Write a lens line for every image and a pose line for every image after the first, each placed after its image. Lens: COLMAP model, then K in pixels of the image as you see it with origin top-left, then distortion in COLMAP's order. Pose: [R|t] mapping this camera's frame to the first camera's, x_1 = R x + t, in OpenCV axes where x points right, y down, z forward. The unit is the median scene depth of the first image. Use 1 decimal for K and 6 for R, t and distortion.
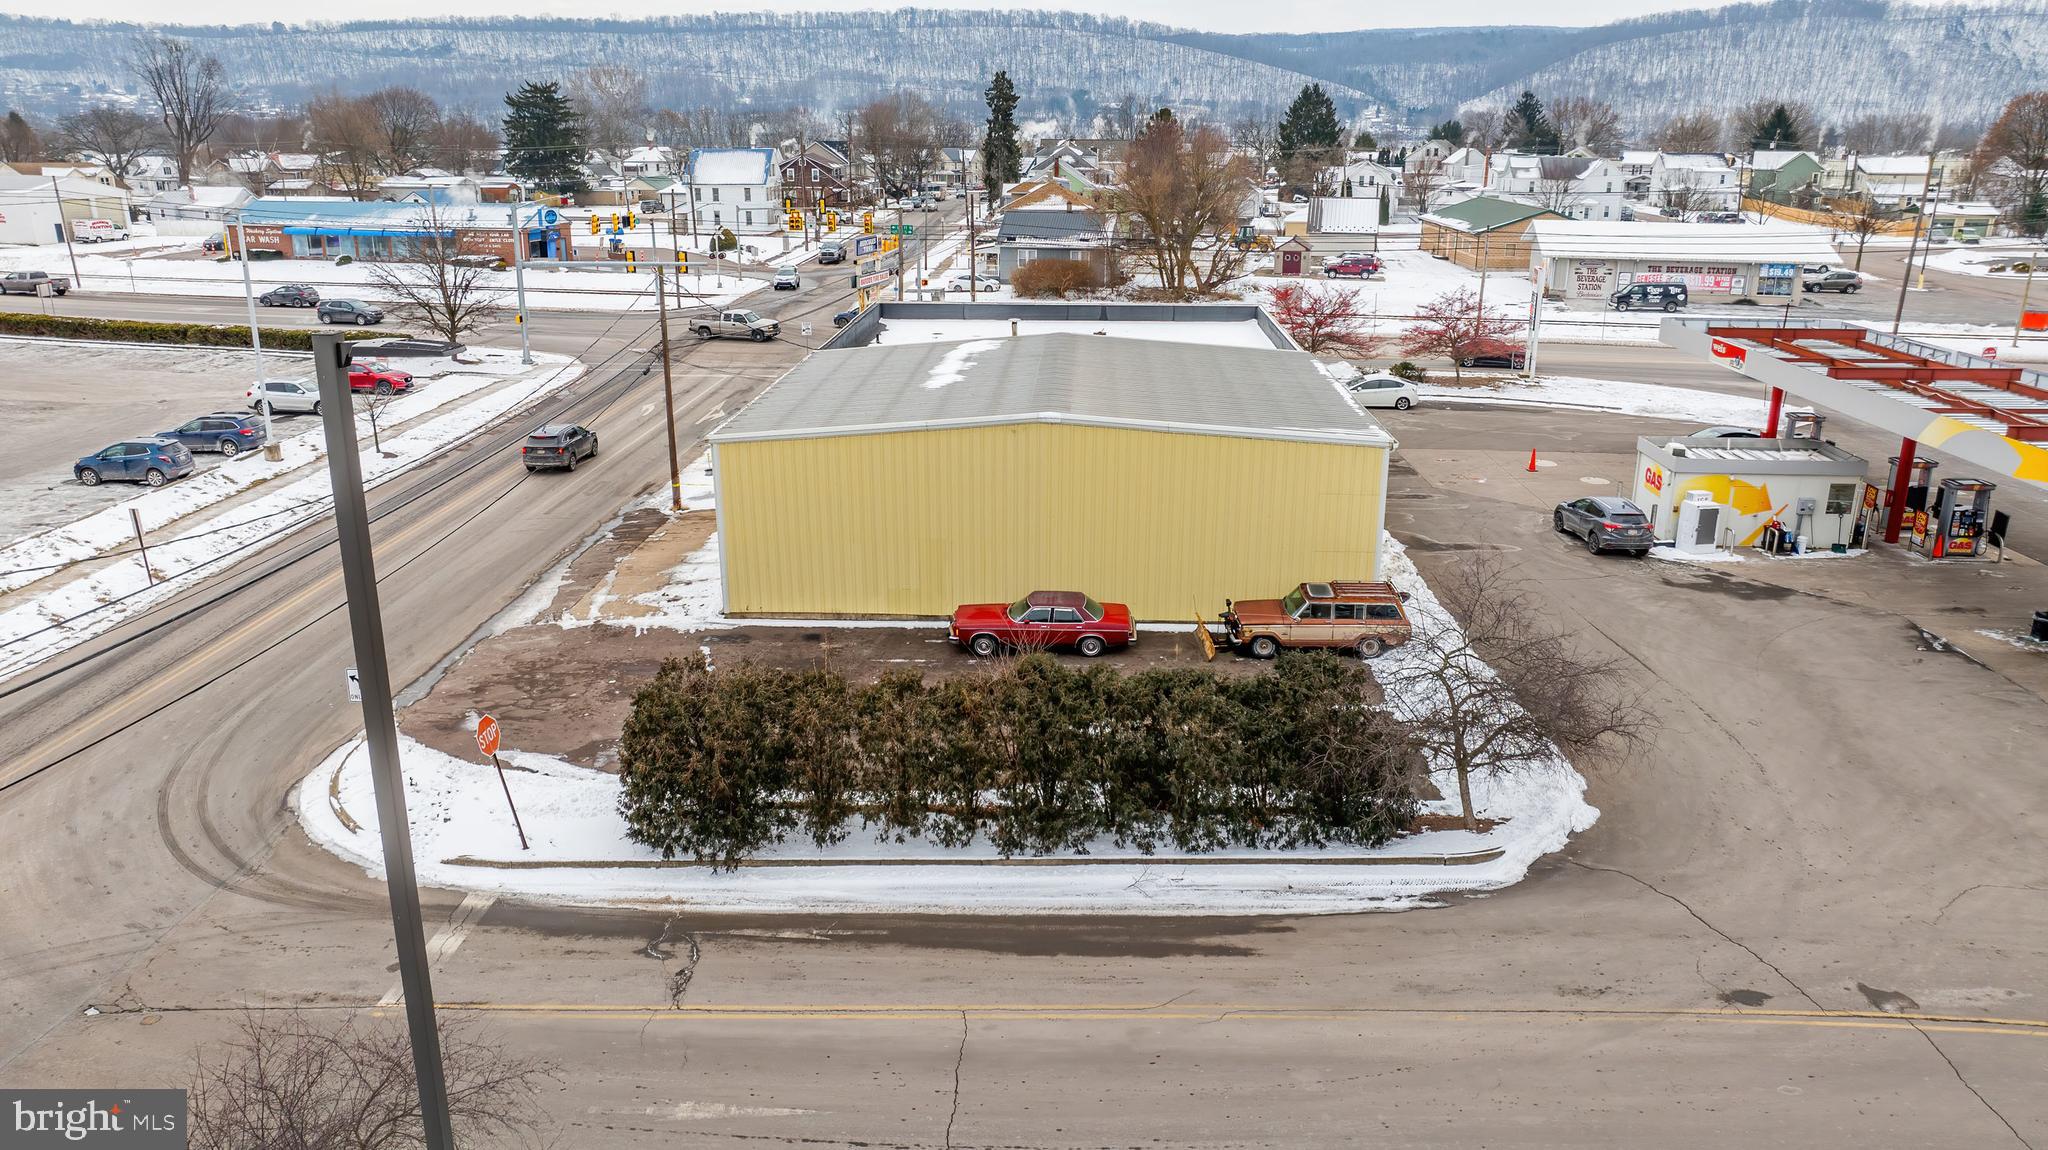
lens RADIAL K [[1441.2, 0, 1021.8], [0, 1441.2, 572.7], [0, 0, 1]] dist [-0.038363, 0.036539]
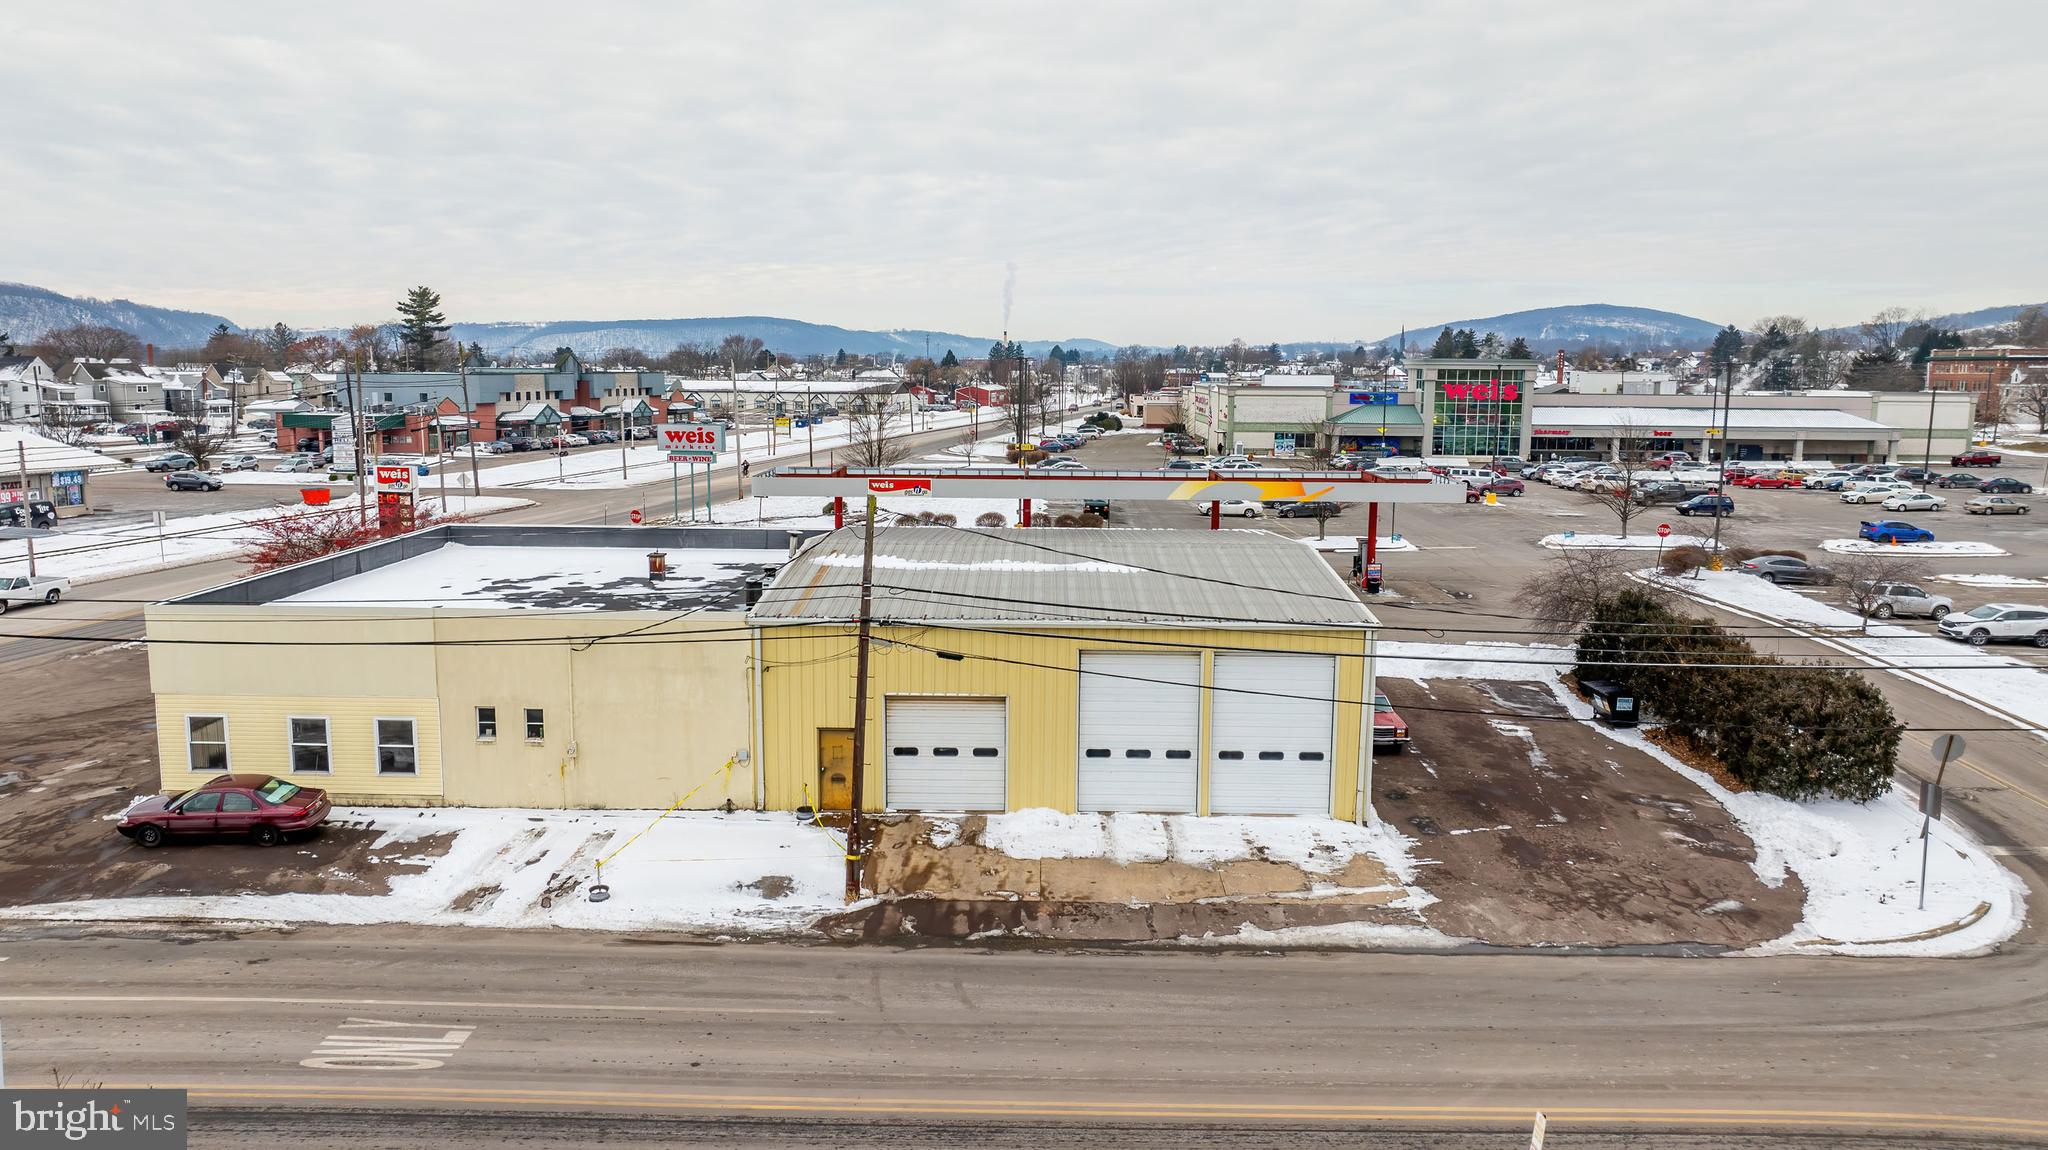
lens RADIAL K [[1439.3, 0, 1022.3], [0, 1439.3, 565.5], [0, 0, 1]] dist [-0.027063, 0.015681]
pose [[-0.035280, -0.142380, 0.989183, -0.887343], [0.288894, 0.946089, 0.146481, -0.263745], [-0.956711, 0.290937, 0.007755, 0.968818]]
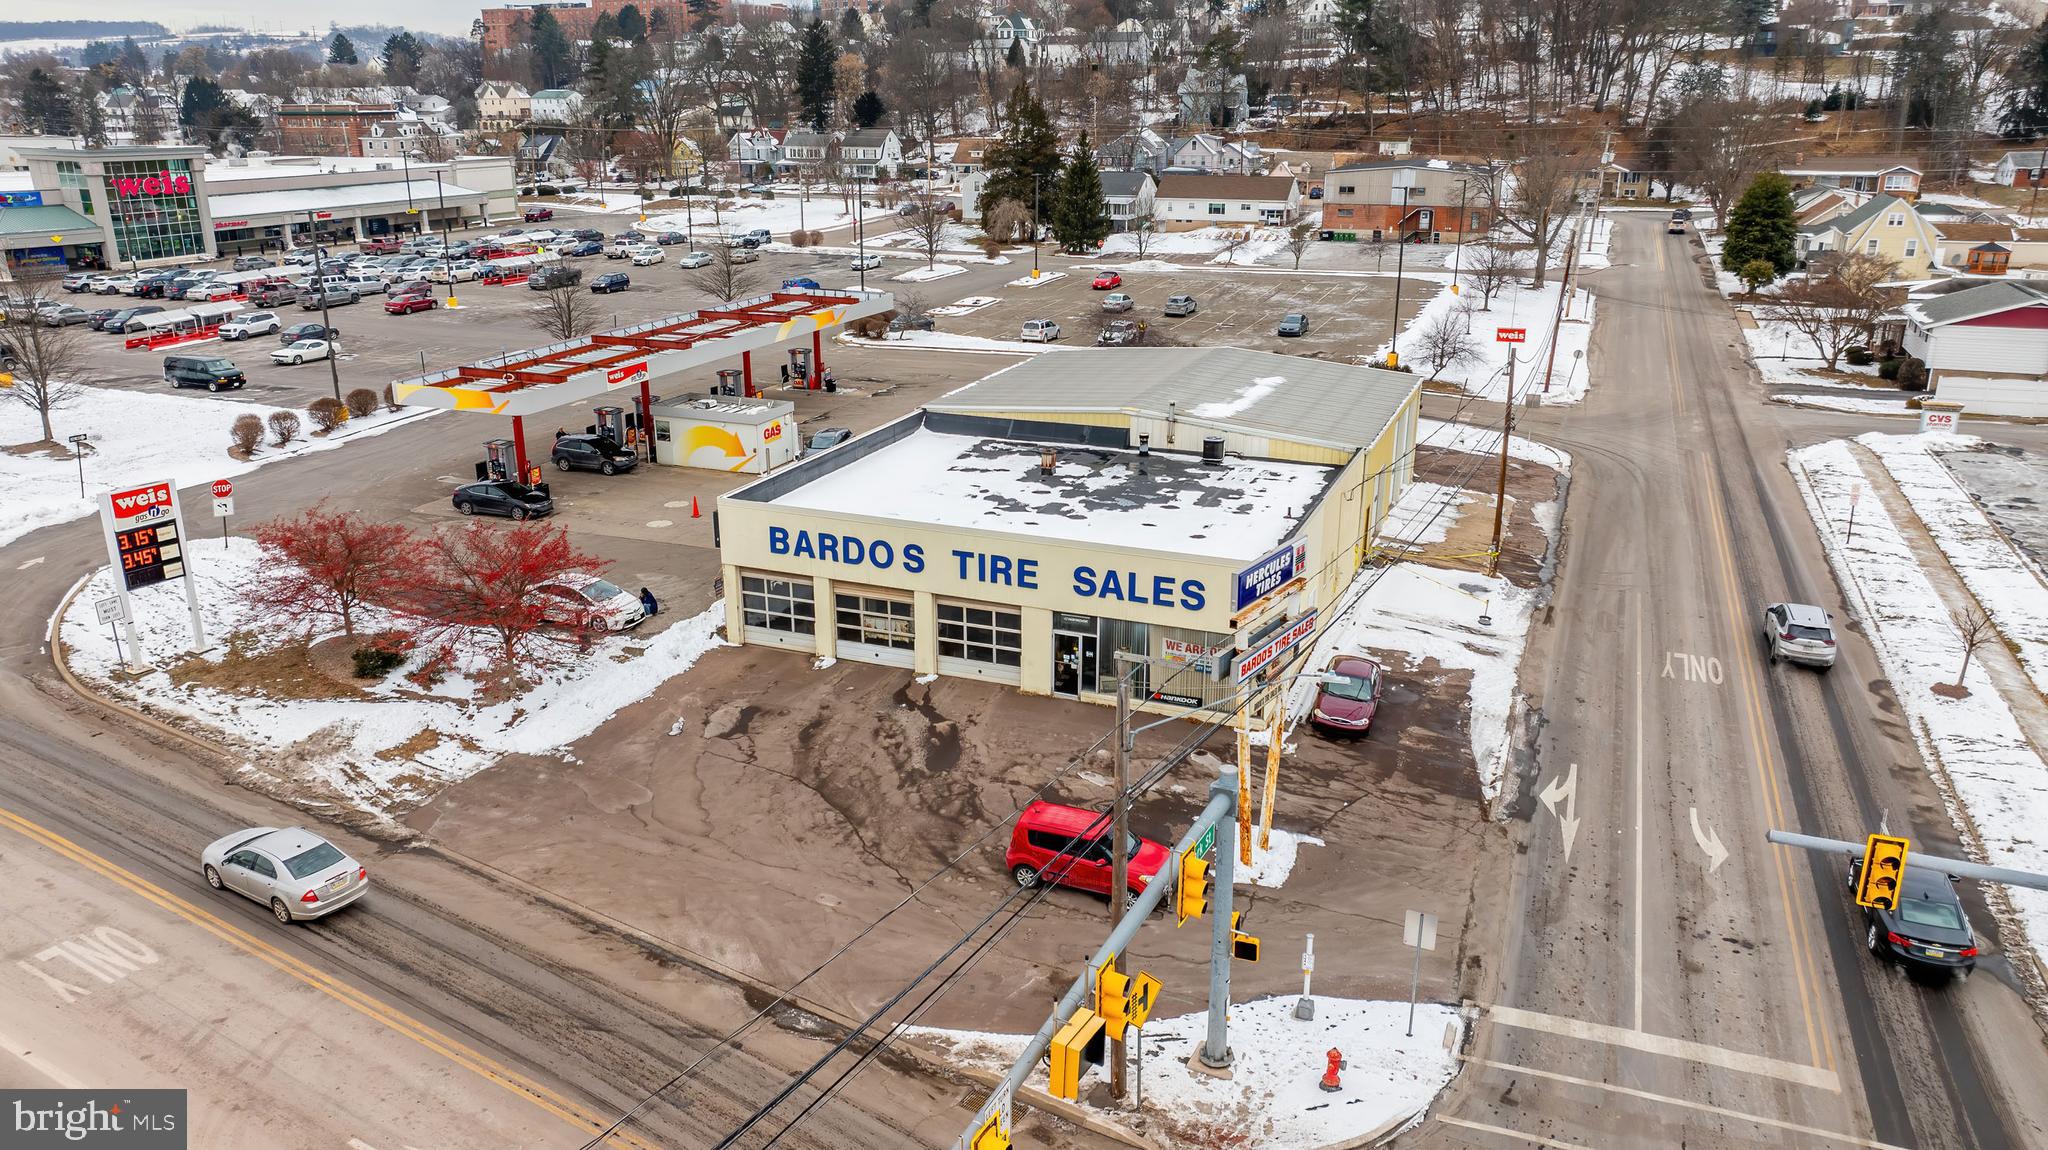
lens RADIAL K [[1435.6, 0, 1021.3], [0, 1435.6, 567.3], [0, 0, 1]] dist [-0.017974, -0.000638]
pose [[-0.943109, -0.106281, 0.315039, -0.266310], [0.096926, 0.818492, 0.566284, -0.746756], [-0.318042, 0.564603, -0.761625, 2.090234]]
